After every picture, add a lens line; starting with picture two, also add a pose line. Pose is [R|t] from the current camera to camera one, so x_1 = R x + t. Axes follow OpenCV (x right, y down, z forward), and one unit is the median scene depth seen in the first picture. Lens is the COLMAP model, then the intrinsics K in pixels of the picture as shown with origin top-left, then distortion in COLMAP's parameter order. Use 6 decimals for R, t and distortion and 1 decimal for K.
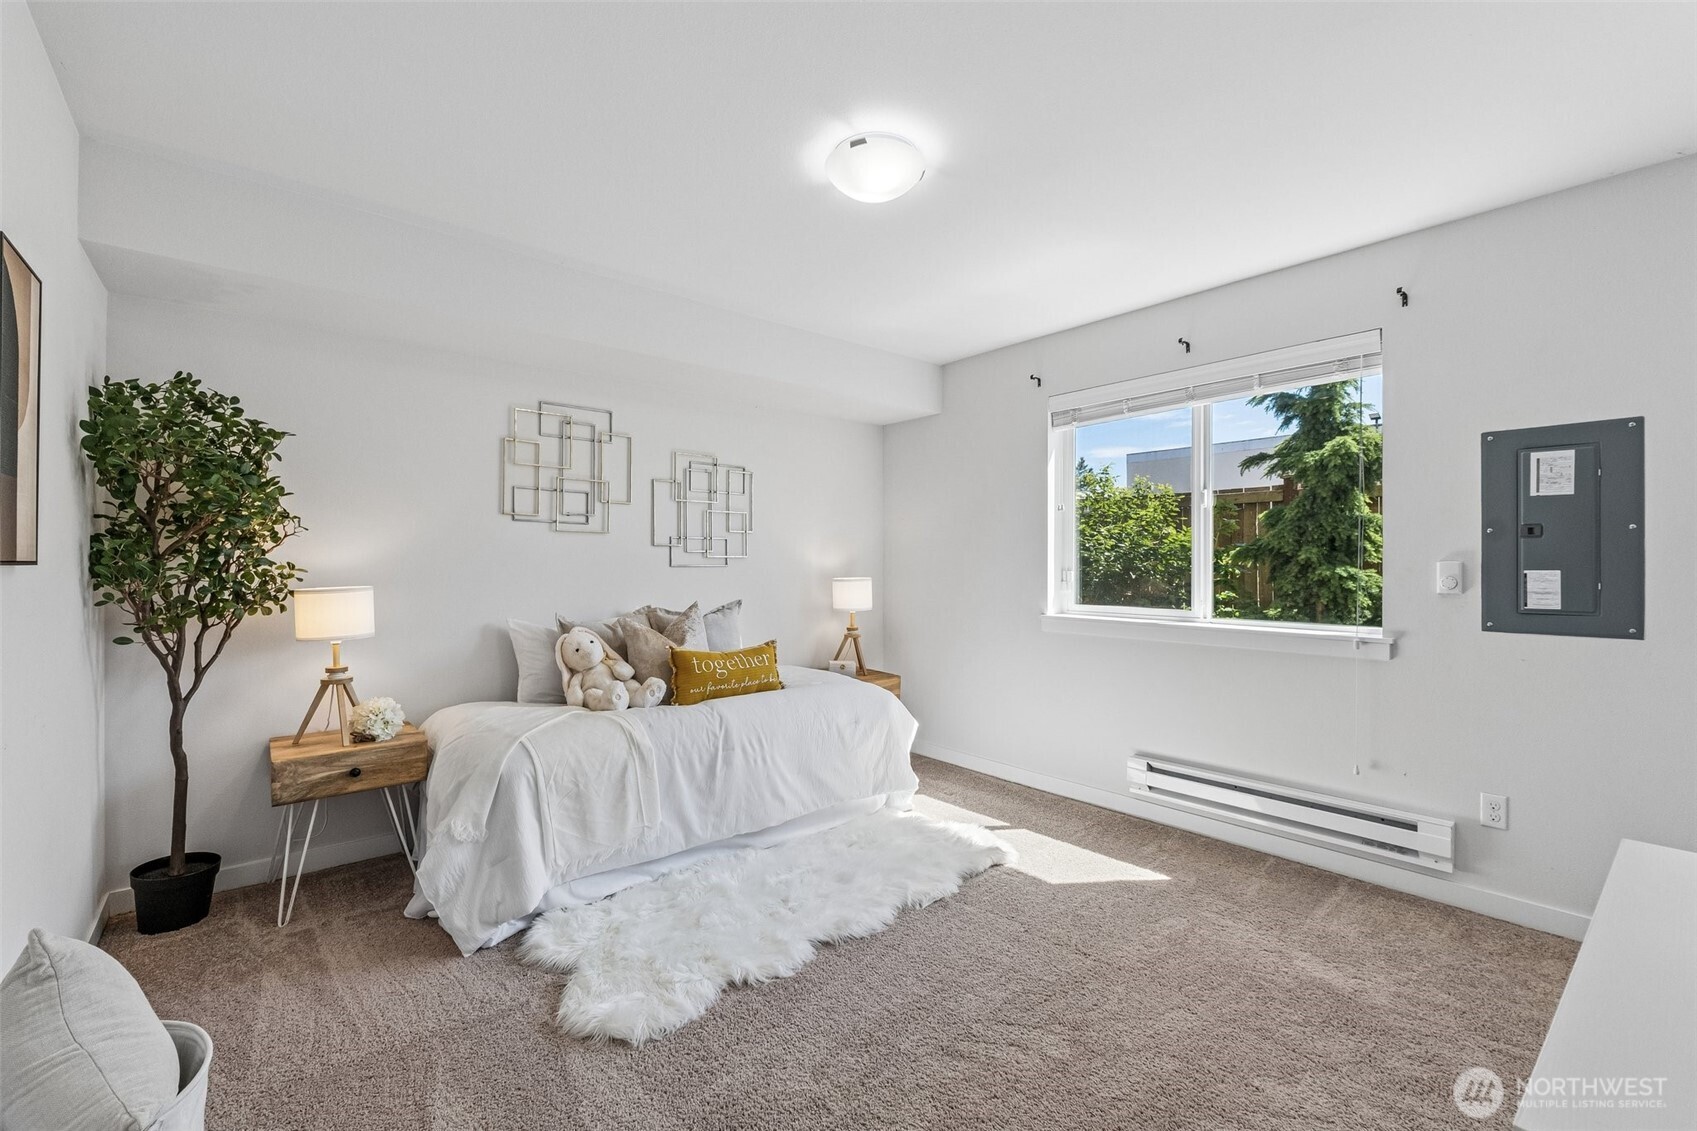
lens RADIAL K [[723.8, 0, 848.5], [0, 723.8, 565.5], [0, 0, 1]] dist [-0.011369, -0.000218]
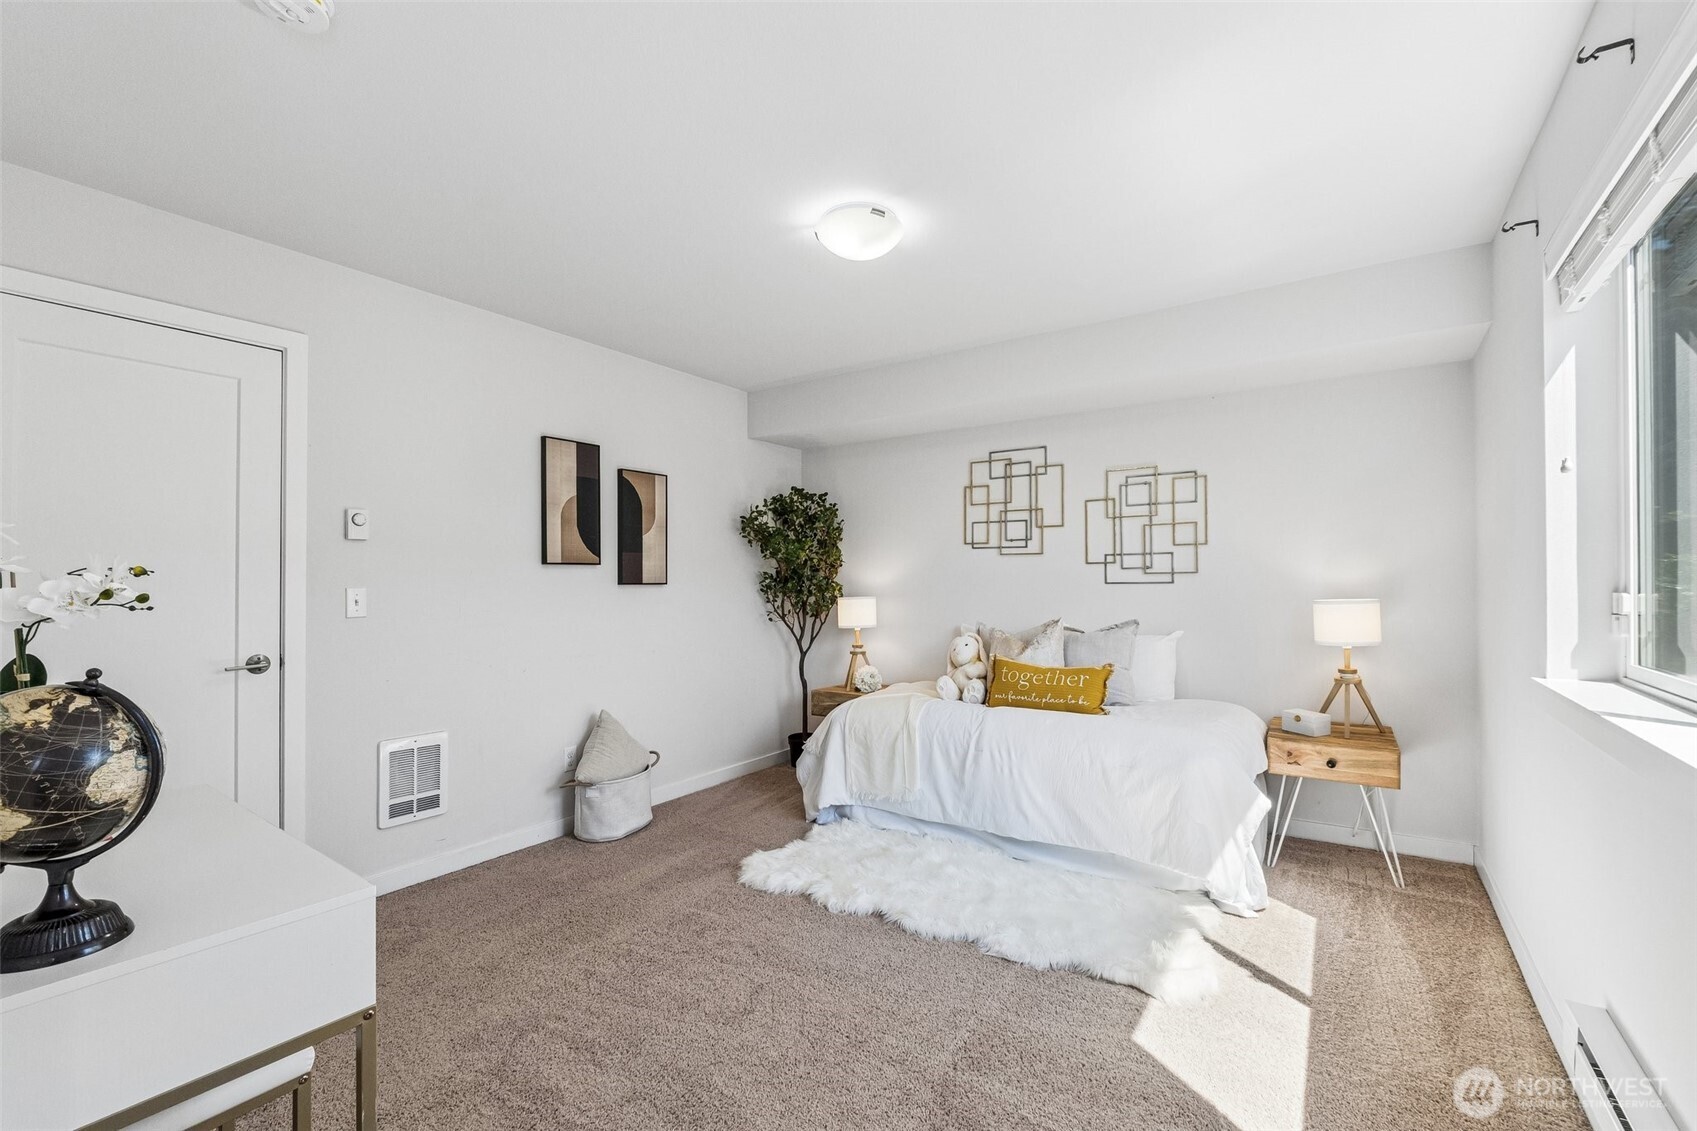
lens RADIAL K [[717.6, 0, 852.4], [0, 717.6, 566.1], [0, 0, 1]] dist [-0.000302, -0.000224]
pose [[0.261892, -0.014512, -0.964988, 0.716298], [0.013956, 0.999839, -0.011248, -0.017690], [0.964996, -0.010522, 0.262052, 0.436212]]
